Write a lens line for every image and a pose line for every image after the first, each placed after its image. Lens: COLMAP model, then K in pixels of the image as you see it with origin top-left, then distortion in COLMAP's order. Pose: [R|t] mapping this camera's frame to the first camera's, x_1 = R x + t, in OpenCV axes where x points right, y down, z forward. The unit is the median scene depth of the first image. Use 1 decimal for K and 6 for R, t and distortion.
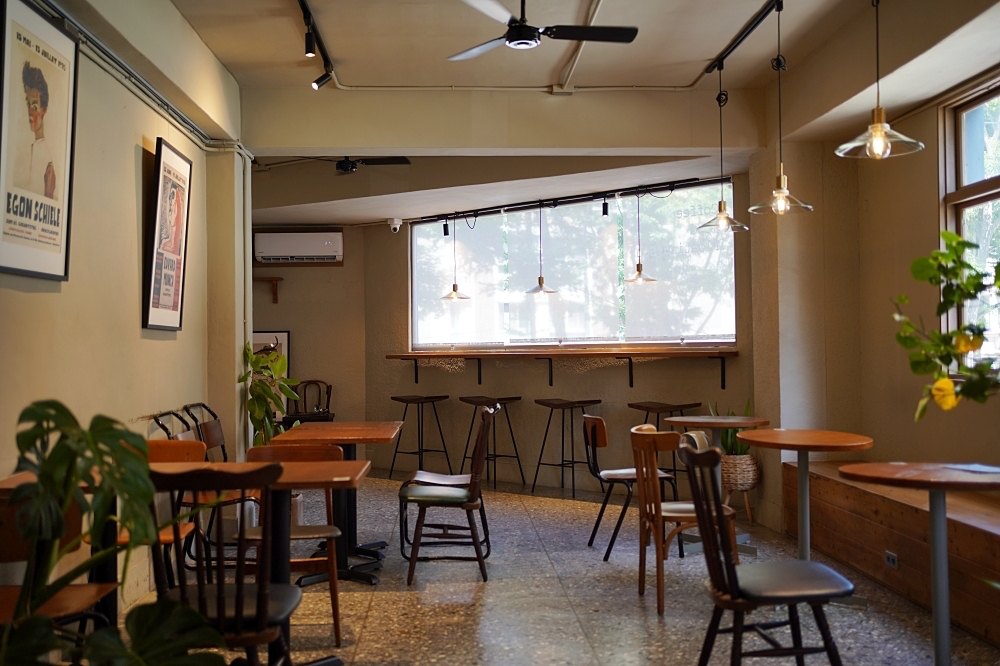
lens RADIAL K [[1001.5, 0, 501.2], [0, 1001.5, 332.0], [0, 0, 1]] dist [-0.020012, 0.019160]
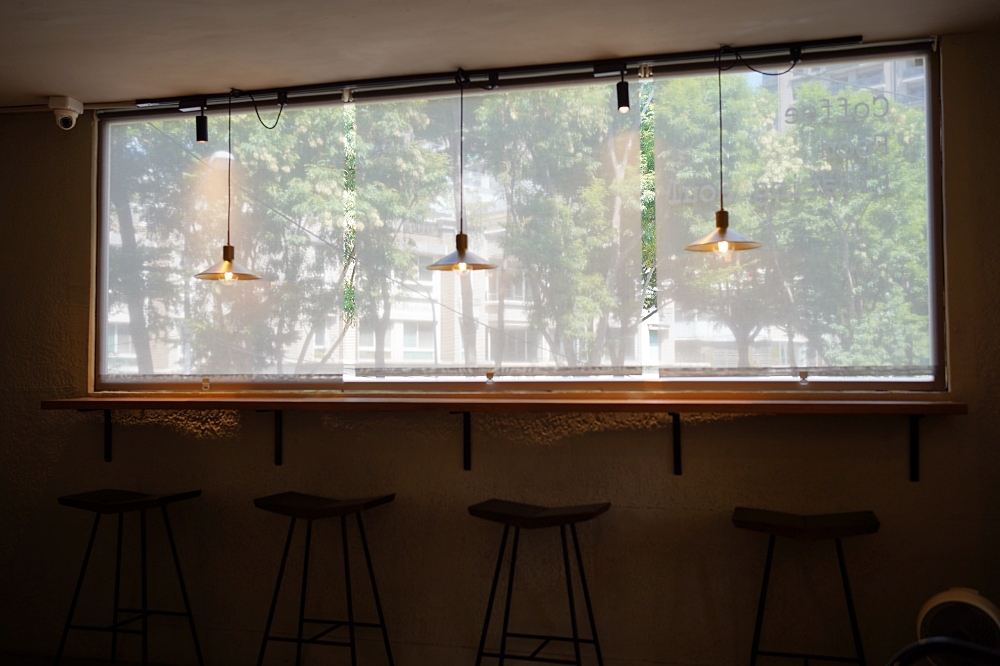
lens RADIAL K [[1001.5, 0, 501.2], [0, 1001.5, 332.0], [0, 0, 1]] dist [-0.020012, 0.019160]
pose [[0.893552, 0.028553, 0.448050, -0.146766], [-0.015871, 0.999361, -0.032034, 0.004177], [-0.448679, 0.021513, 0.893434, 0.577223]]
